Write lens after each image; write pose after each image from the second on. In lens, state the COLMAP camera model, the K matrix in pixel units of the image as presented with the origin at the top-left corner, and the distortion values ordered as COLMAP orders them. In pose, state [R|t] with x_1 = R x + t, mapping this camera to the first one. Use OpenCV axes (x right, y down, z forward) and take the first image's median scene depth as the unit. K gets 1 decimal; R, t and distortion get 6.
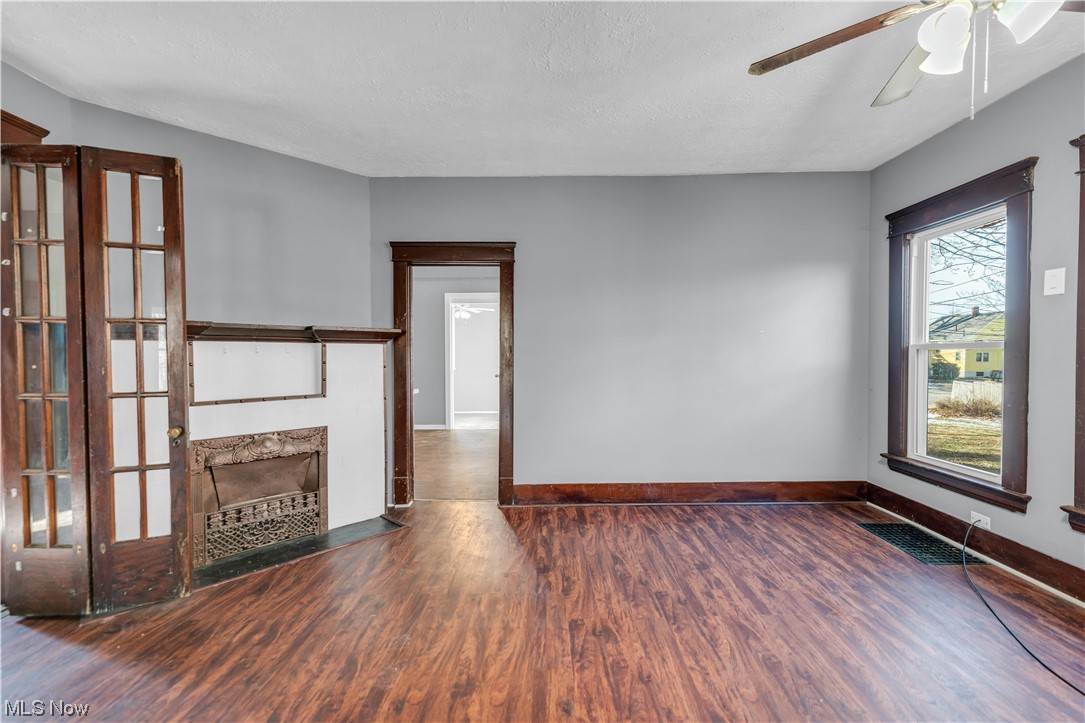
lens RADIAL K [[432.9, 0, 540.9], [0, 432.9, 362.9], [0, 0, 1]] dist [0.000385, -0.000018]
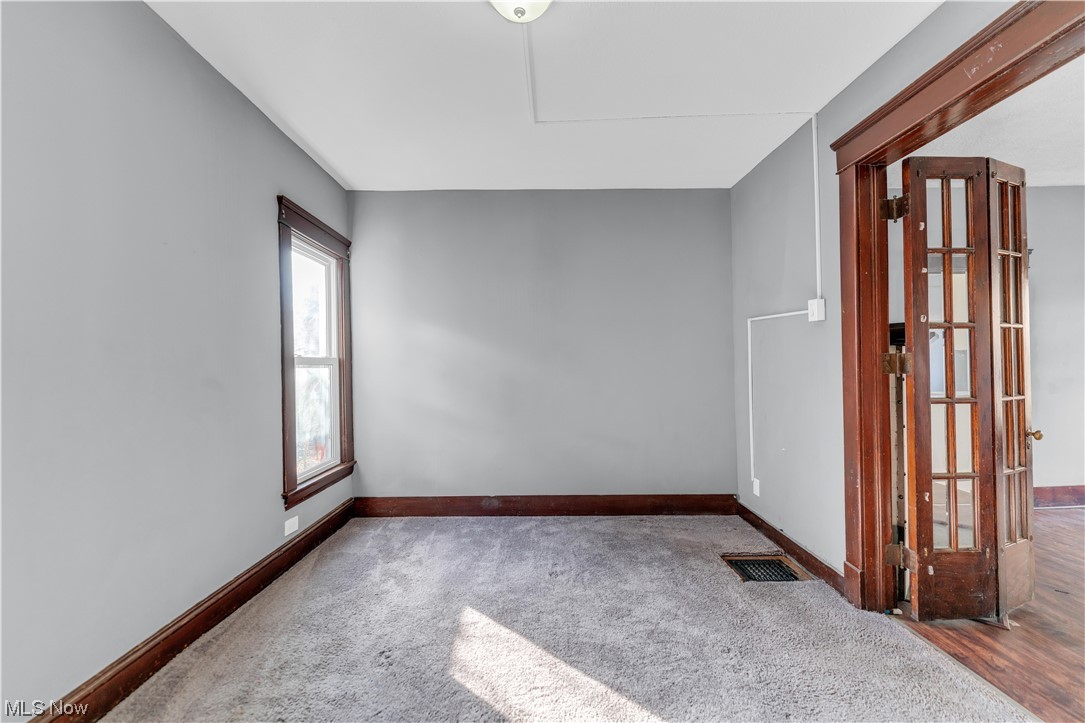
lens RADIAL K [[432.9, 0, 540.9], [0, 432.9, 362.9], [0, 0, 1]] dist [0.000385, -0.000018]
pose [[0.999710, -0.021395, 0.011049, -1.392991], [0.021770, 0.999150, -0.034997, 0.003490], [-0.010291, 0.035227, 0.999326, -0.005838]]
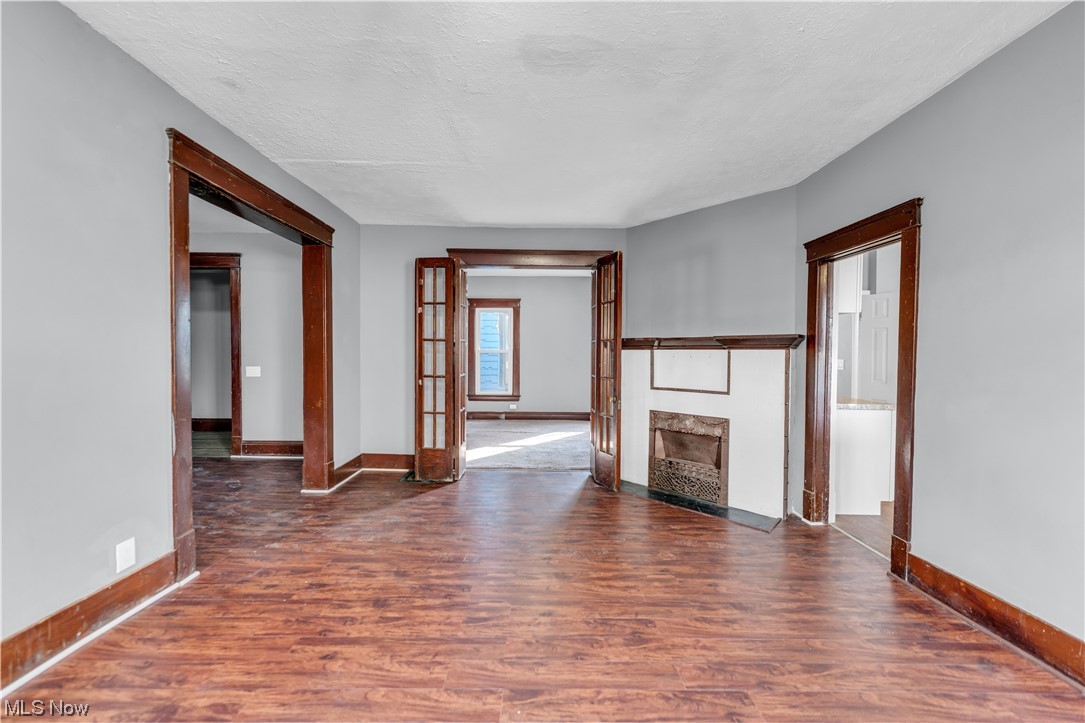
lens RADIAL K [[432.9, 0, 540.9], [0, 432.9, 362.9], [0, 0, 1]] dist [0.000385, -0.000018]
pose [[0.016646, 0.018171, -0.999696, 0.698899], [-0.033847, 0.999272, 0.017600, -0.012457], [0.999288, 0.033544, 0.017249, 0.457553]]
